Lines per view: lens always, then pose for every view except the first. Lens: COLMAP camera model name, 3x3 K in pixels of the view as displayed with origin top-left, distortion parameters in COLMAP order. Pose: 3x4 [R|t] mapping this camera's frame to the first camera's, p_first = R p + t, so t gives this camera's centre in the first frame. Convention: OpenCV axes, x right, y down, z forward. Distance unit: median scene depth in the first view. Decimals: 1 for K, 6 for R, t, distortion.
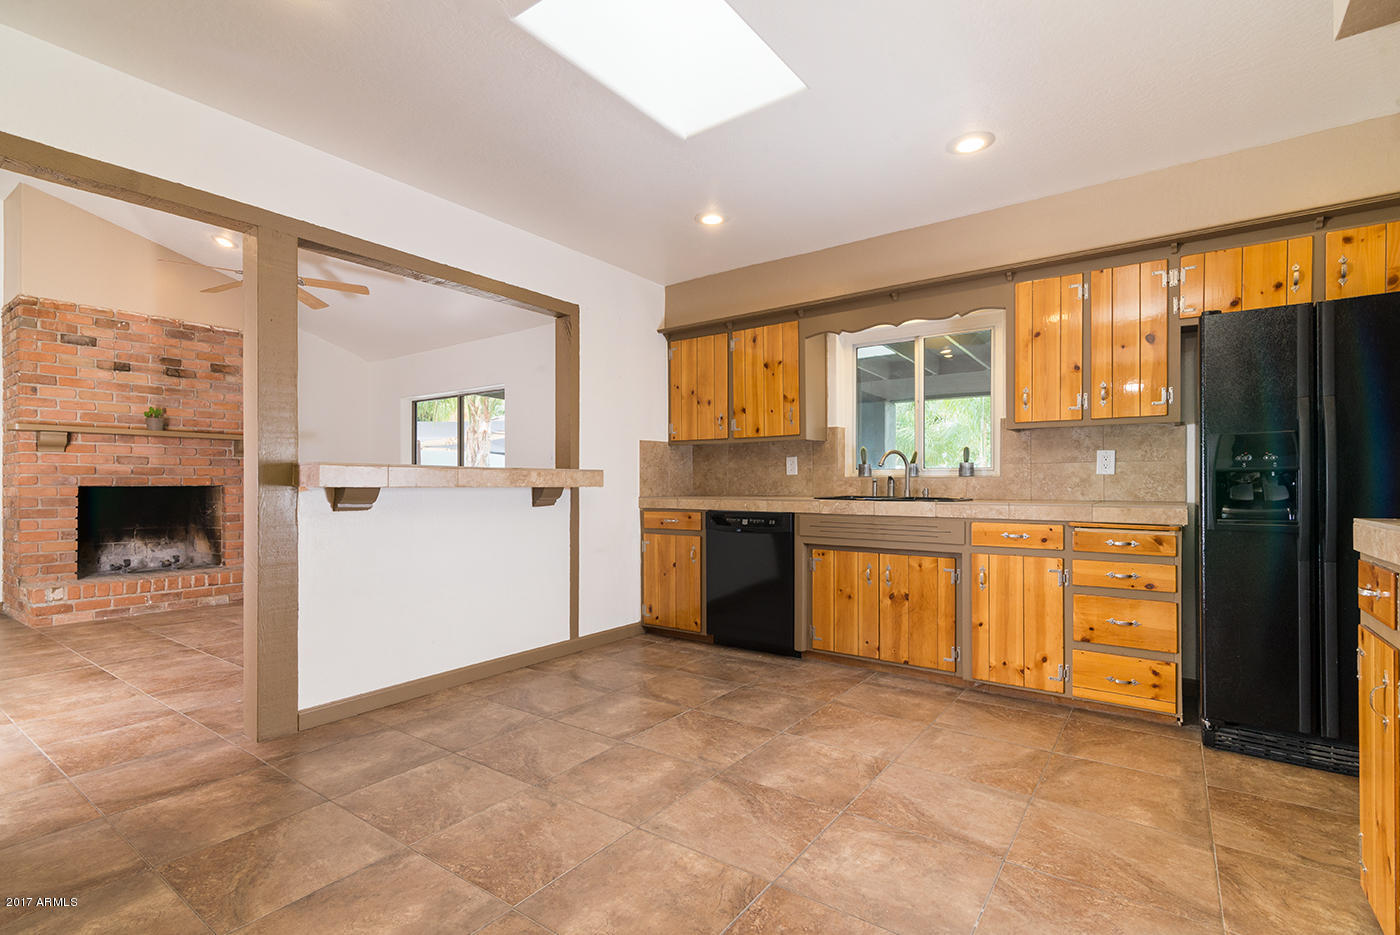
lens RADIAL K [[665.7, 0, 694.3], [0, 665.7, 485.2], [0, 0, 1]] dist [0.000246, -0.000158]
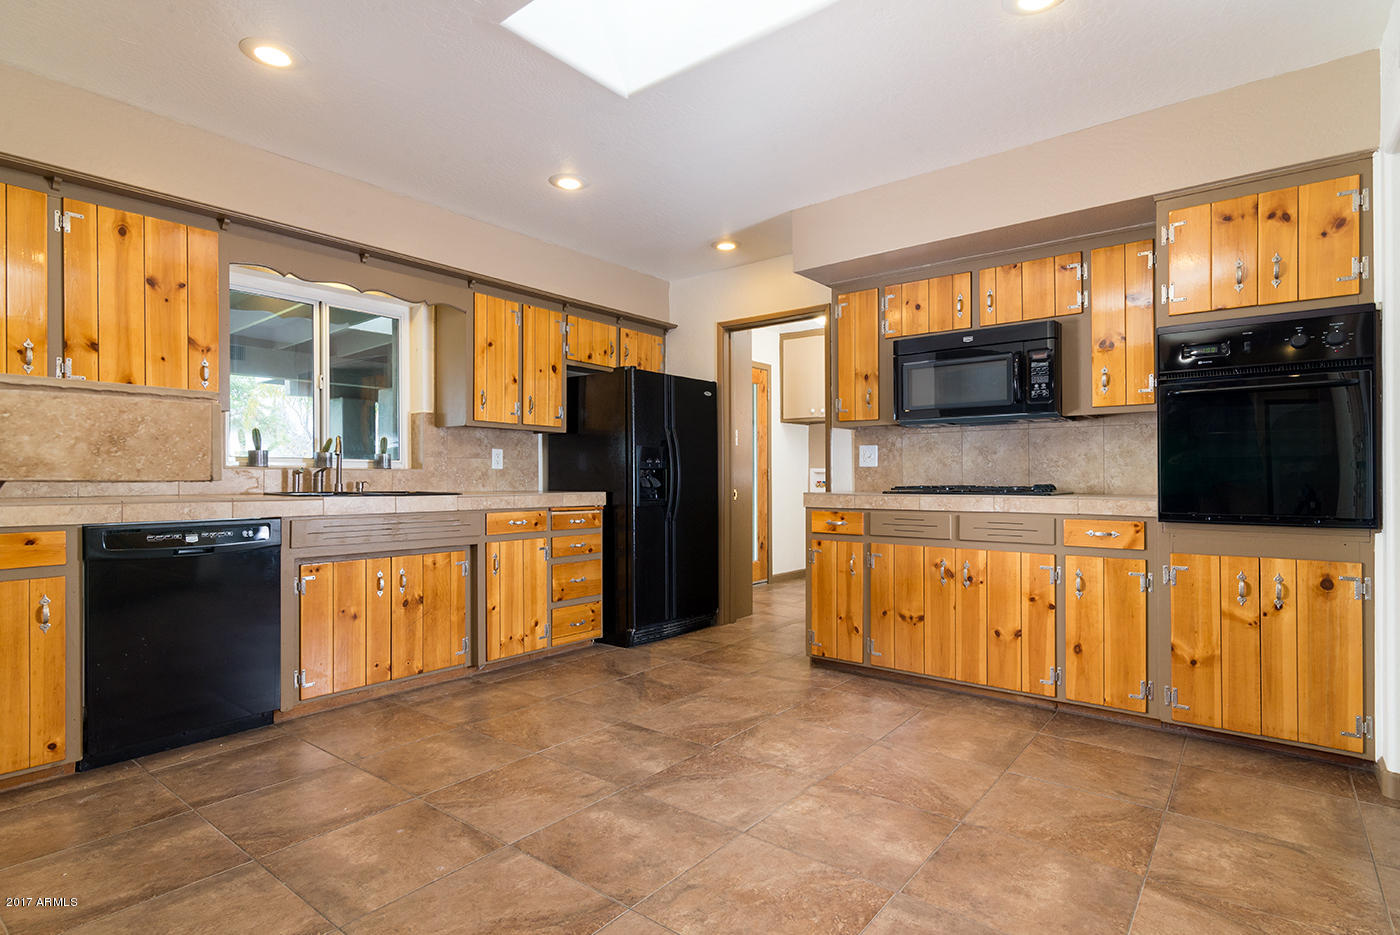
lens RADIAL K [[698.1, 0, 693.4], [0, 698.1, 480.0], [0, 0, 1]] dist [0.003797, 0.000599]
pose [[0.045145, -0.003267, 0.998975, -0.681776], [0.001022, 0.999994, 0.003224, 0.000091], [-0.998980, 0.000875, 0.045148, 0.635870]]
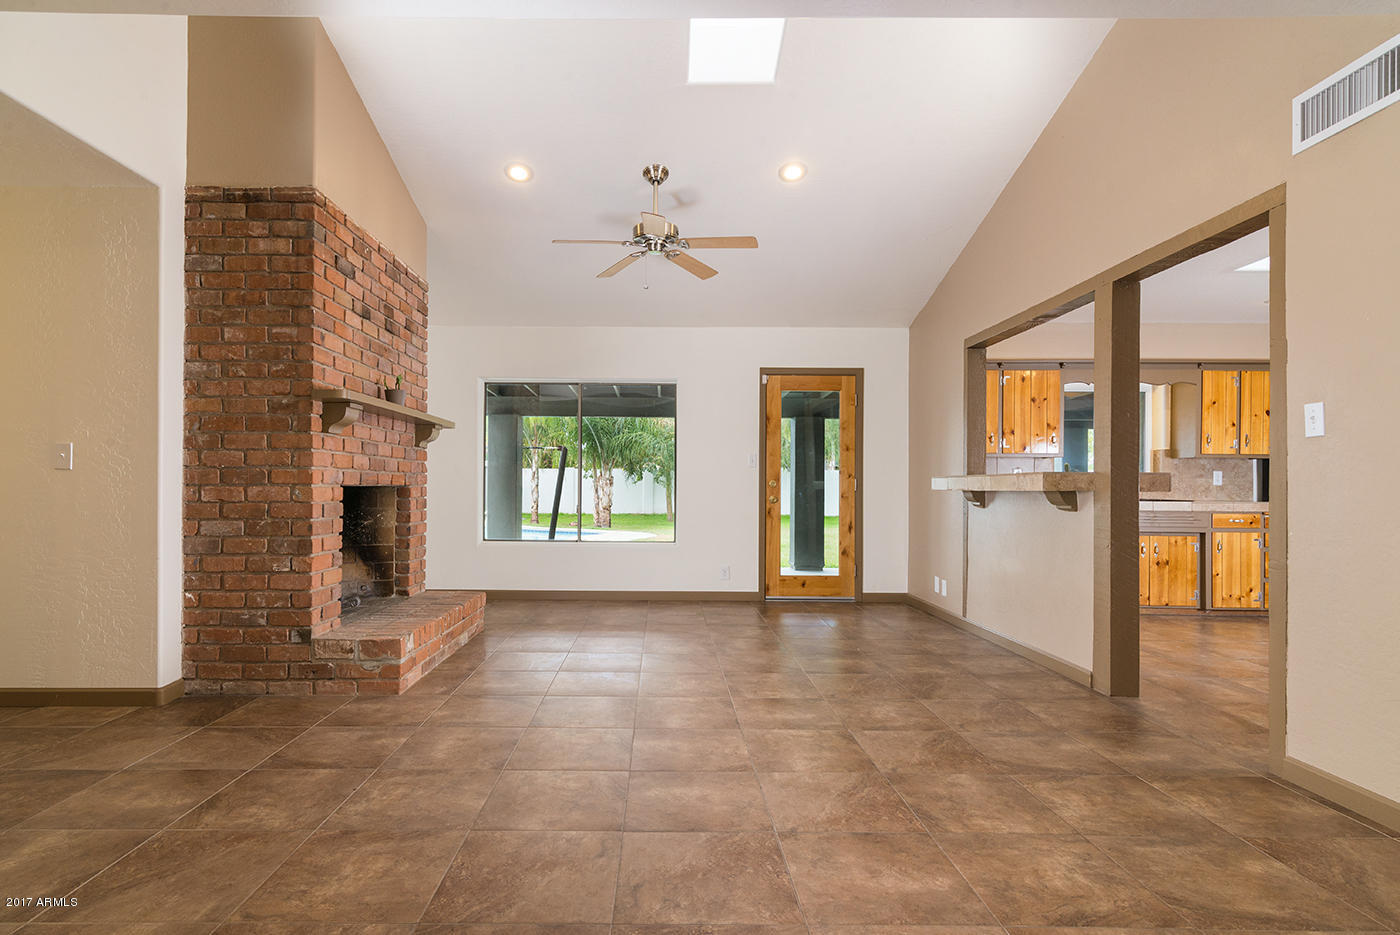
lens RADIAL K [[731.1, 0, 671.4], [0, 731.1, 486.4], [0, 0, 1]] dist [-0.000962, -0.000082]
pose [[0.802769, 0.007264, 0.596246, -1.789547], [-0.006954, 0.999972, -0.002819, 0.002423], [-0.596250, -0.001883, 0.802797, 0.347729]]
